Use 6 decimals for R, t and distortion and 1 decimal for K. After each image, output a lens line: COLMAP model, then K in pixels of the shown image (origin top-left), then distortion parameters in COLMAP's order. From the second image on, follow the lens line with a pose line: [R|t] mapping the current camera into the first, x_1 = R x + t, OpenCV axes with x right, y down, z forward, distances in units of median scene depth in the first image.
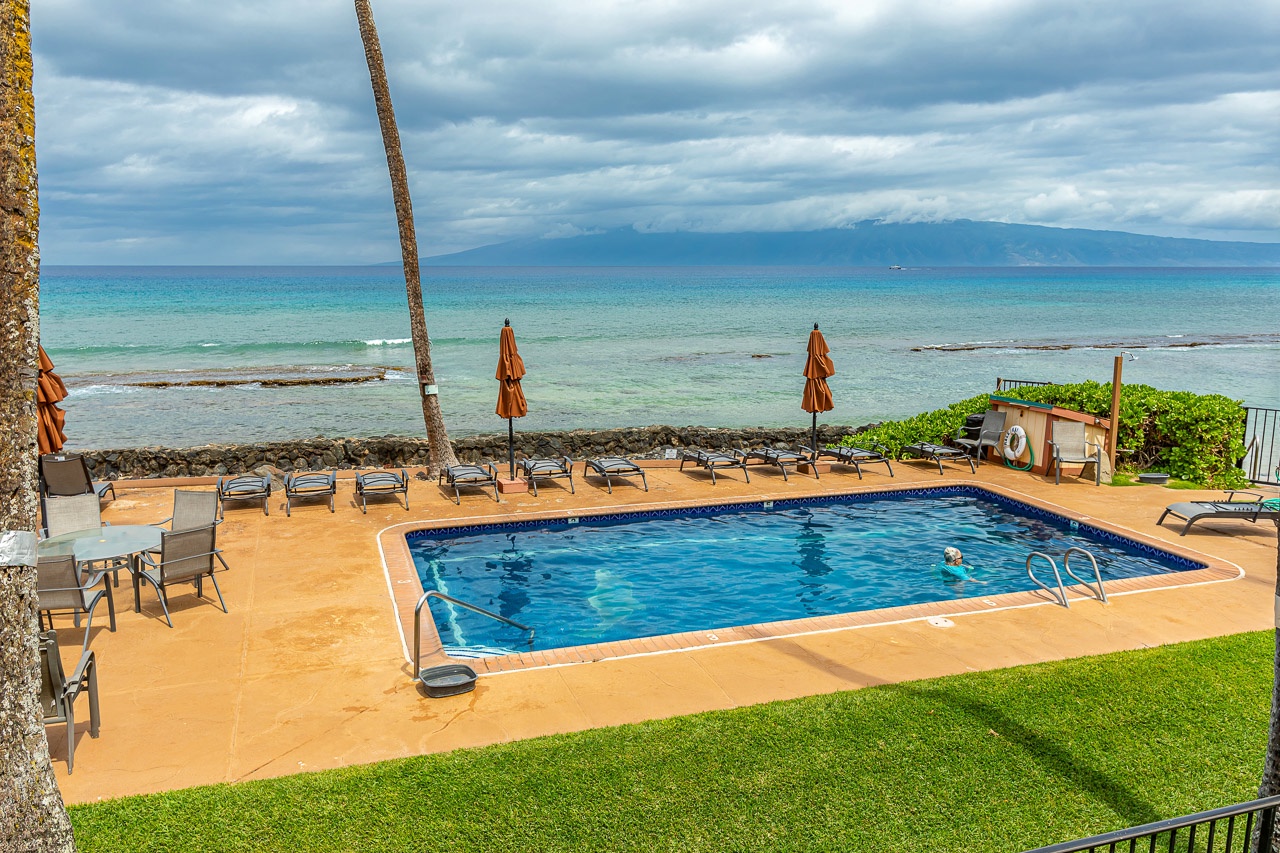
lens RADIAL K [[986.8, 0, 640.0], [0, 986.8, 426.5], [0, 0, 1]] dist [0.004356, 0.006400]
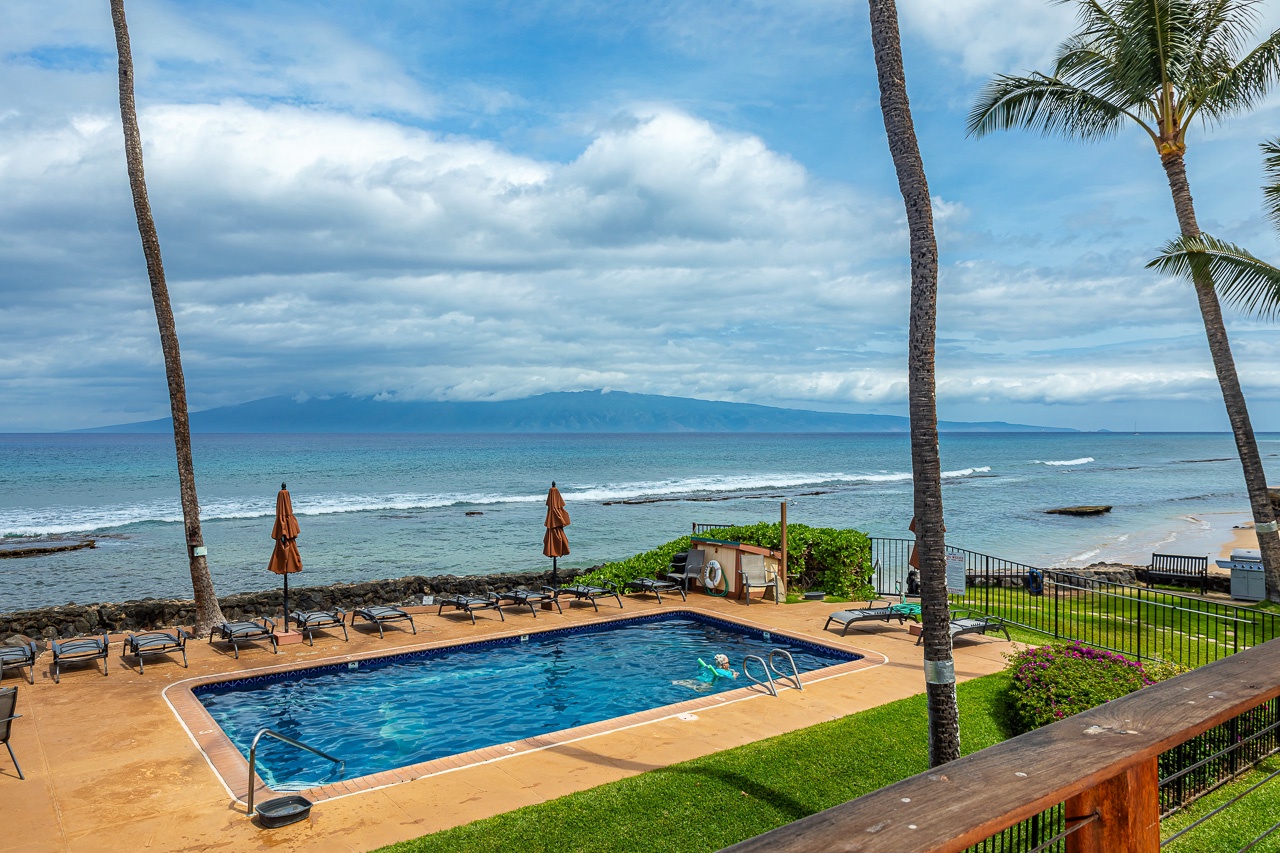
lens RADIAL K [[905.9, 0, 640.0], [0, 905.9, 426.5], [0, 0, 1]] dist [-0.039355, 0.029252]
pose [[0.947613, -0.000947, 0.319420, -0.075087], [0.053882, 0.986139, -0.156929, 0.007475], [-0.314844, 0.165919, 0.934529, -0.069099]]
